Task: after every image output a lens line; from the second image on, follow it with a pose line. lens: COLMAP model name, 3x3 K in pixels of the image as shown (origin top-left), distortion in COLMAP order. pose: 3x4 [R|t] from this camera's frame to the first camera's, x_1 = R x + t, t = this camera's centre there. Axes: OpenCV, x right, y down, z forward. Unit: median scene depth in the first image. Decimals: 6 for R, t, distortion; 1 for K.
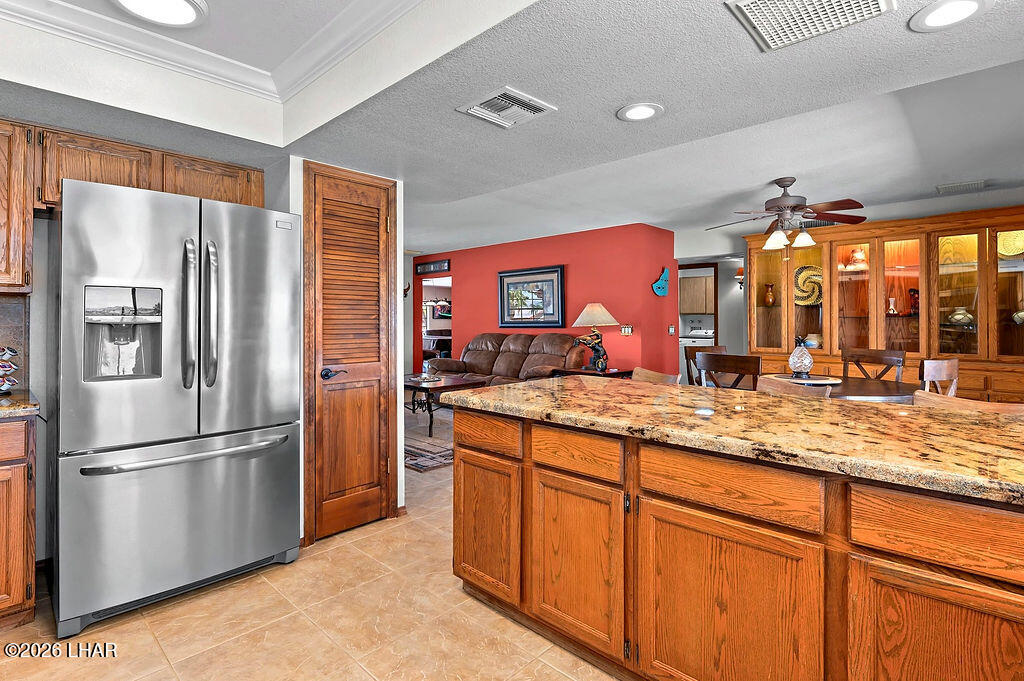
lens RADIAL K [[506.0, 0, 517.9], [0, 506.0, 316.8], [0, 0, 1]] dist [-0.006175, -0.000975]
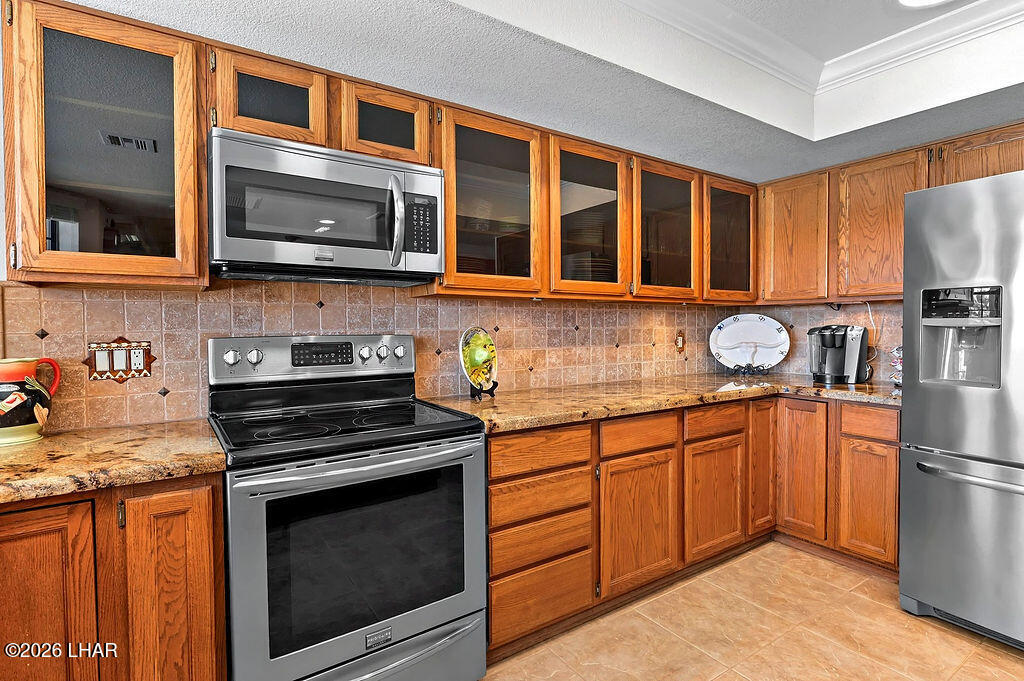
lens RADIAL K [[506.0, 0, 517.5], [0, 506.0, 335.4], [0, 0, 1]] dist [-0.000141, -0.007903]
pose [[-0.217407, 0.018998, -0.975896, 0.142639], [0.012093, 0.999786, 0.016769, 0.001800], [0.976006, -0.008156, -0.217590, 0.168375]]
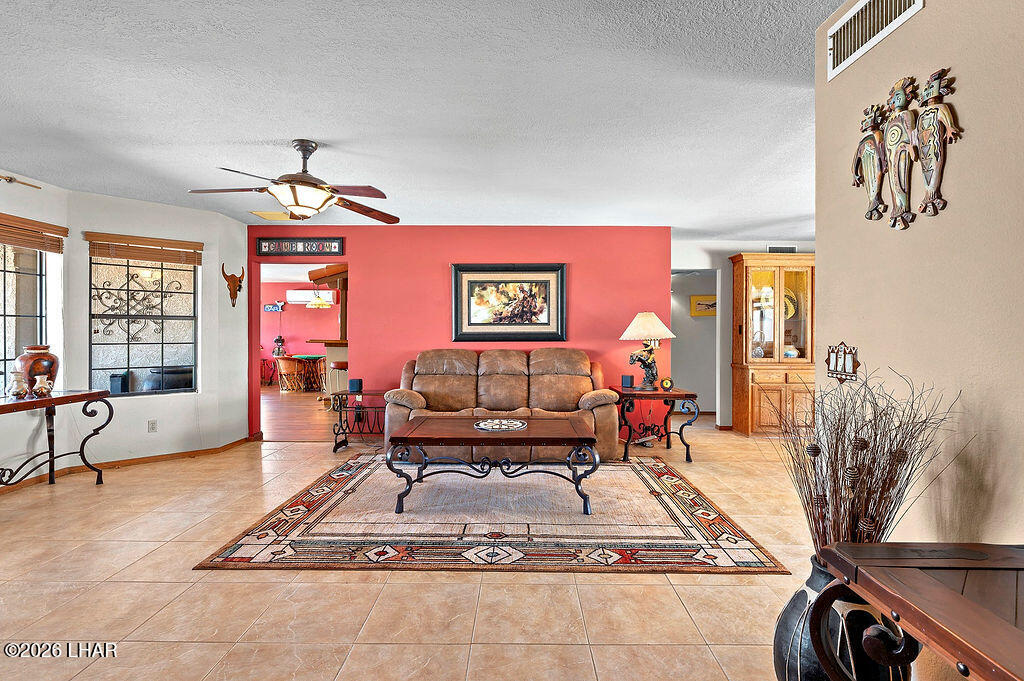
lens RADIAL K [[495.0, 0, 517.6], [0, 495.0, 334.7], [0, 0, 1]] dist [0.003394, -0.007655]
pose [[0.732092, 0.001394, 0.681204, -0.710116], [-0.011017, 0.999891, 0.009793, 0.006561], [-0.681117, -0.014674, 0.732028, 0.651933]]
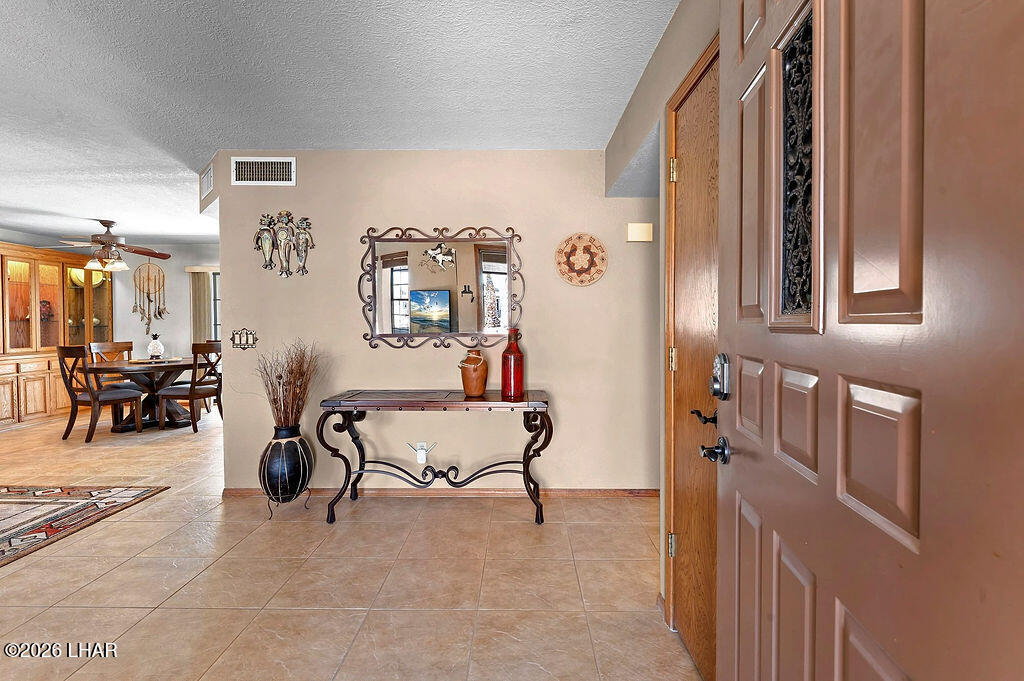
lens RADIAL K [[500.8, 0, 516.9], [0, 500.8, 331.5], [0, 0, 1]] dist [-0.004597, -0.001965]
pose [[-0.678691, -0.010884, 0.734343, -1.064619], [-0.003329, 0.999926, 0.011743, 0.007922], [-0.734417, 0.005525, -0.678677, 0.955323]]
